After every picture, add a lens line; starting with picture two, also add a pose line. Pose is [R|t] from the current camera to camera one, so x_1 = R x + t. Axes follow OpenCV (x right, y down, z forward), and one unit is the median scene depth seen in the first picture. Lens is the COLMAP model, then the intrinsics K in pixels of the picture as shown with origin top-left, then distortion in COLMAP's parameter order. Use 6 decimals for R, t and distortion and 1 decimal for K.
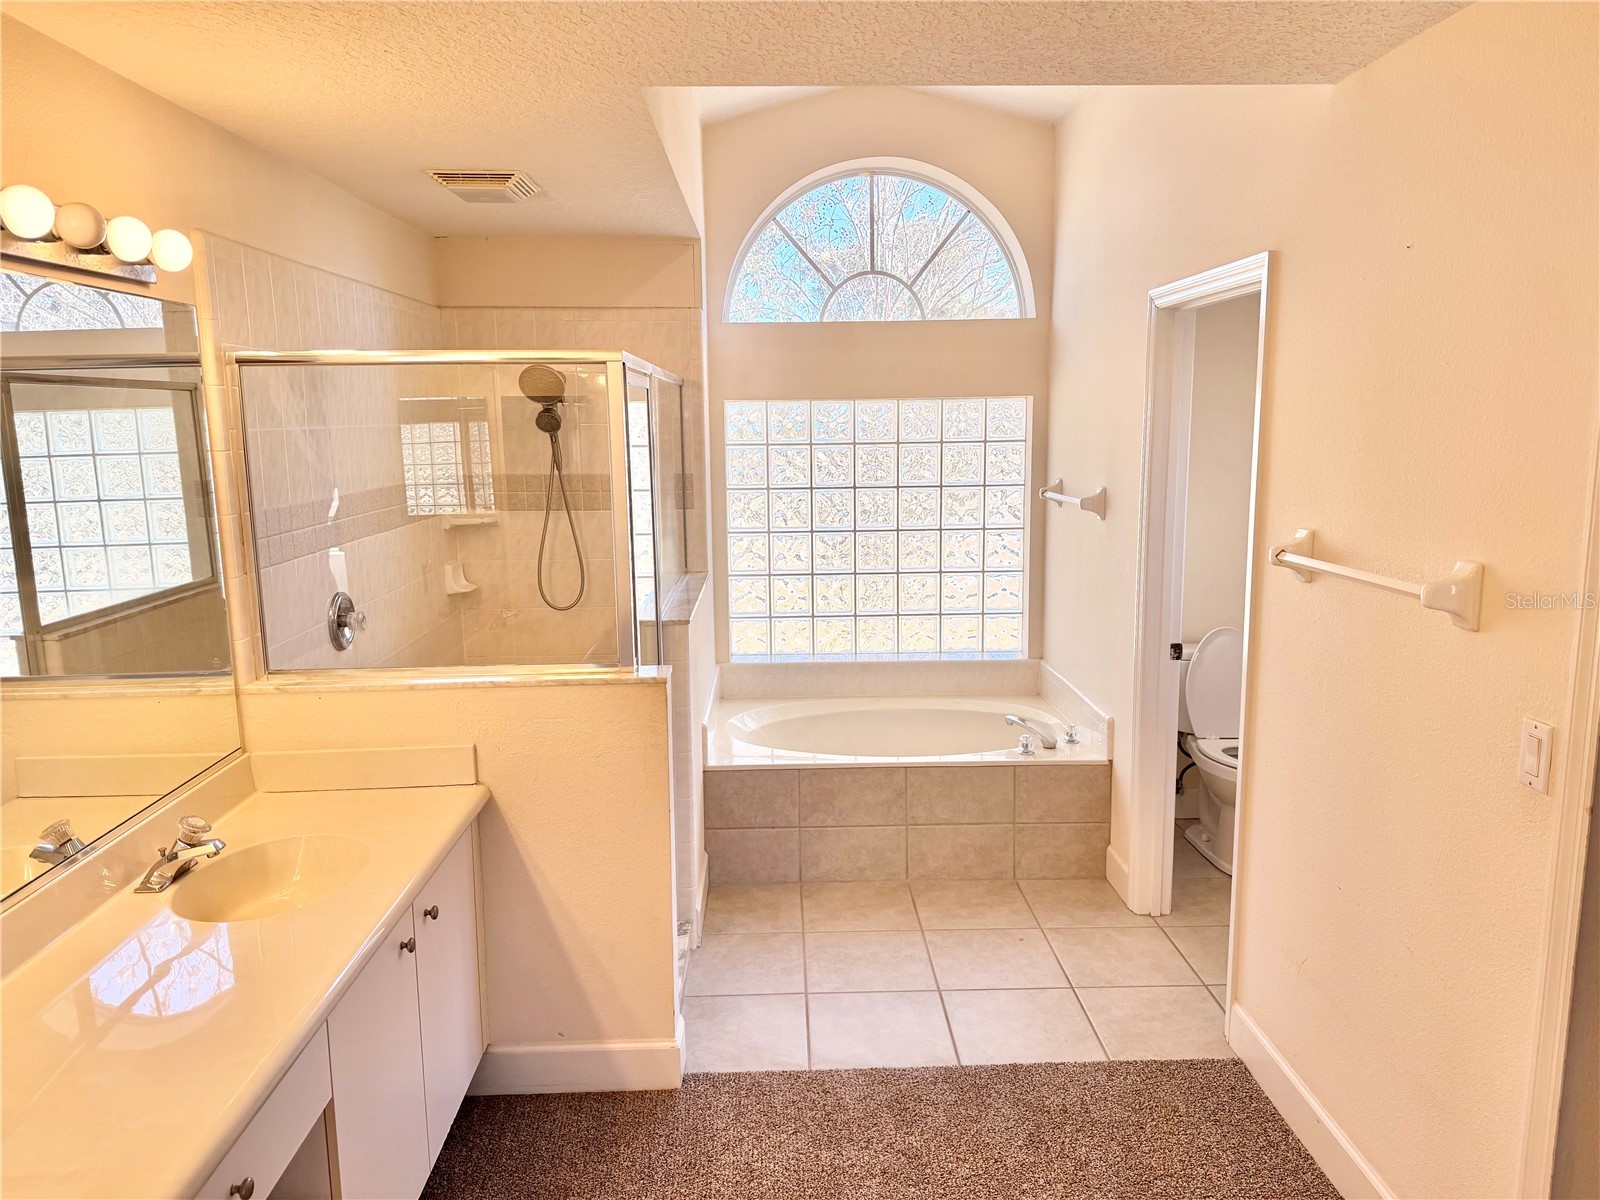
lens RADIAL K [[1114.0, 0, 806.9], [0, 1114.0, 595.3], [0, 0, 1]] dist [0.055114, -0.076157]
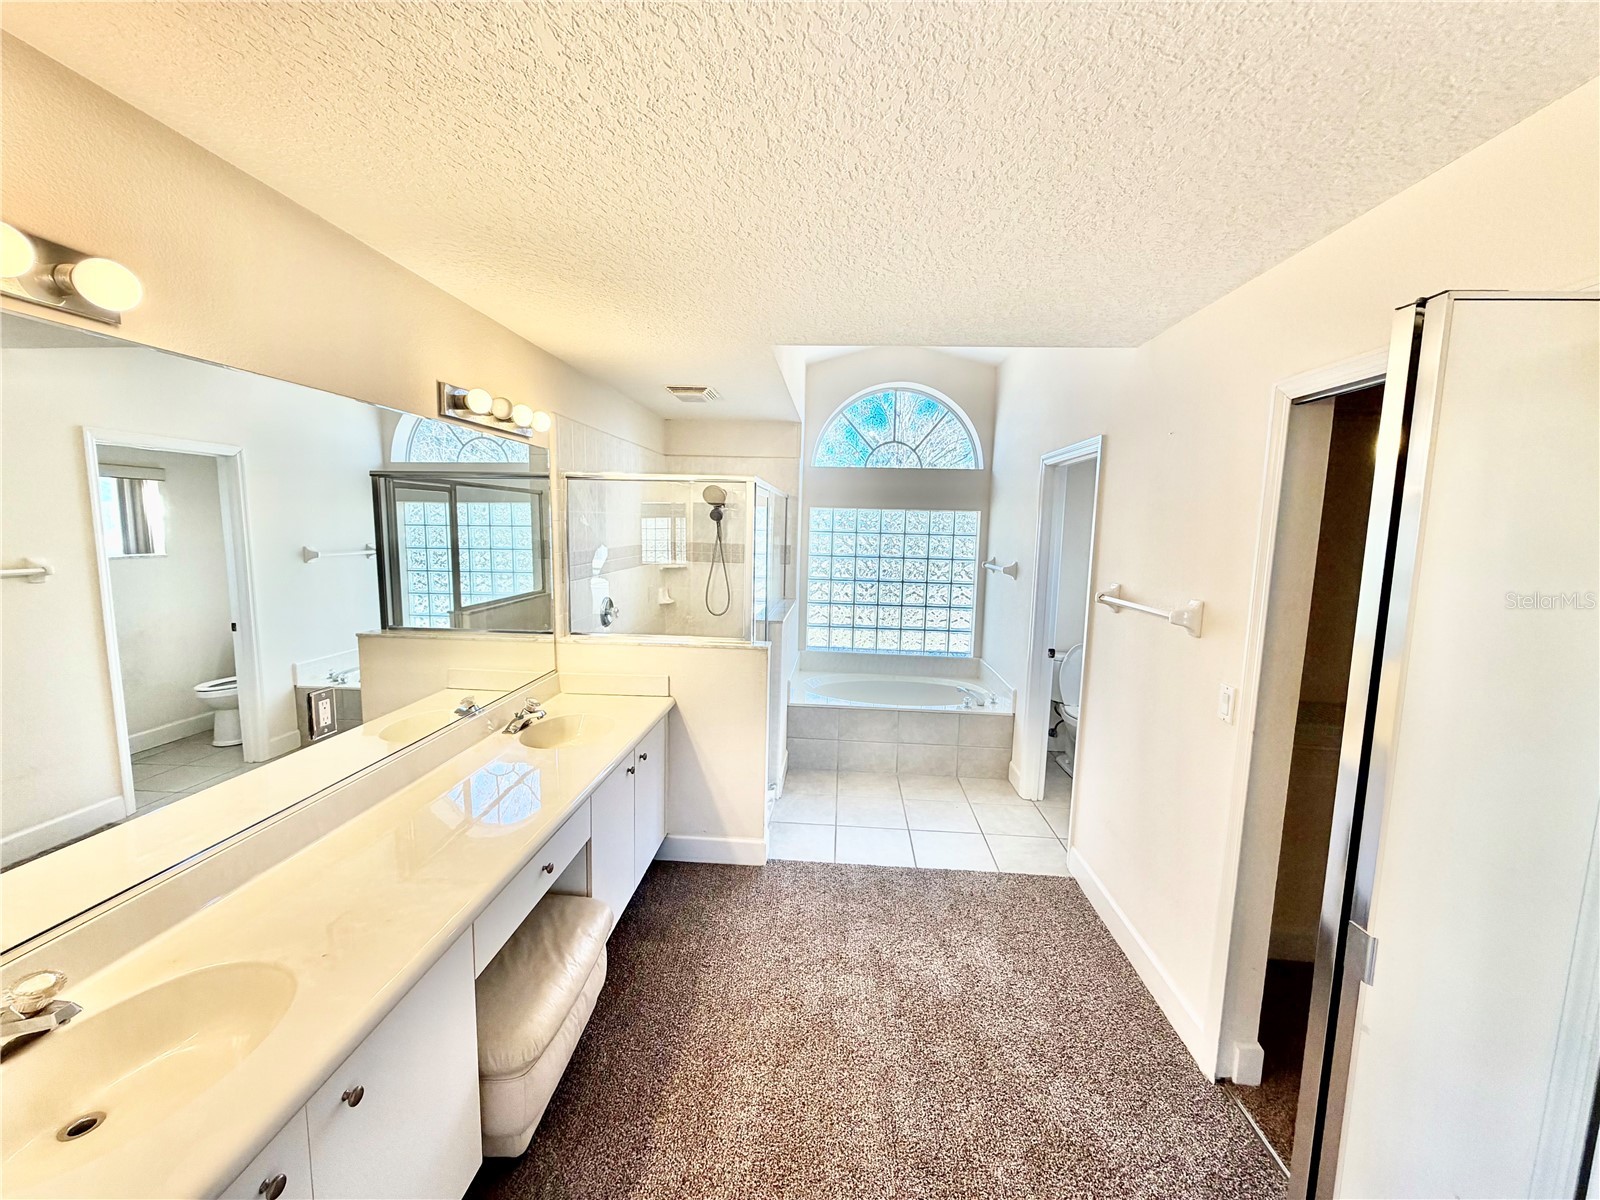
lens RADIAL K [[634.8, 0, 797.2], [0, 634.8, 592.1], [0, 0, 1]] dist [-0.005553, 0.001408]
pose [[0.994196, 0.046341, -0.097097, 0.015527], [-0.051131, 0.997564, -0.047444, 0.019334], [0.094662, 0.052134, 0.994143, -0.051159]]
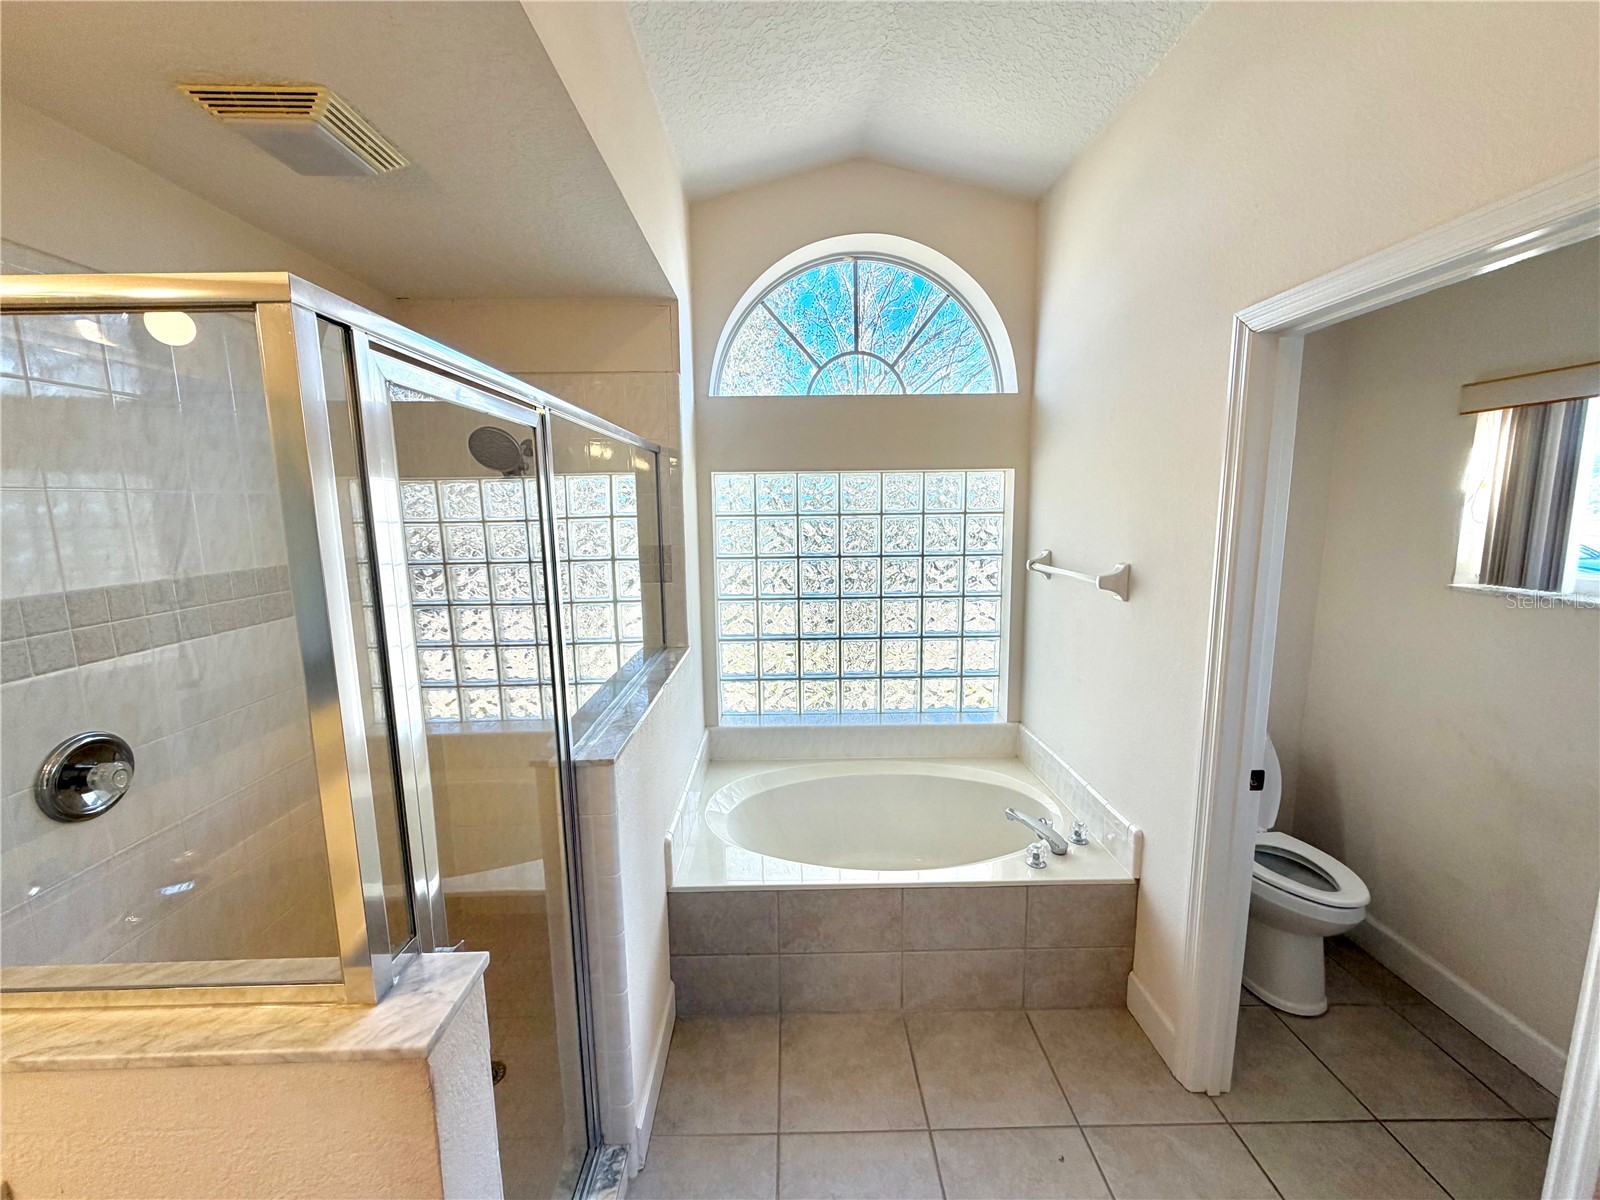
lens RADIAL K [[634.8, 0, 807.1], [0, 634.8, 589.6], [0, 0, 1]] dist [-0.005553, 0.001408]
pose [[0.999998, 0.000897, 0.001673, 0.014084], [-0.000863, 0.999798, -0.020063, -0.066006], [-0.001691, 0.020062, 0.999797, 0.500415]]
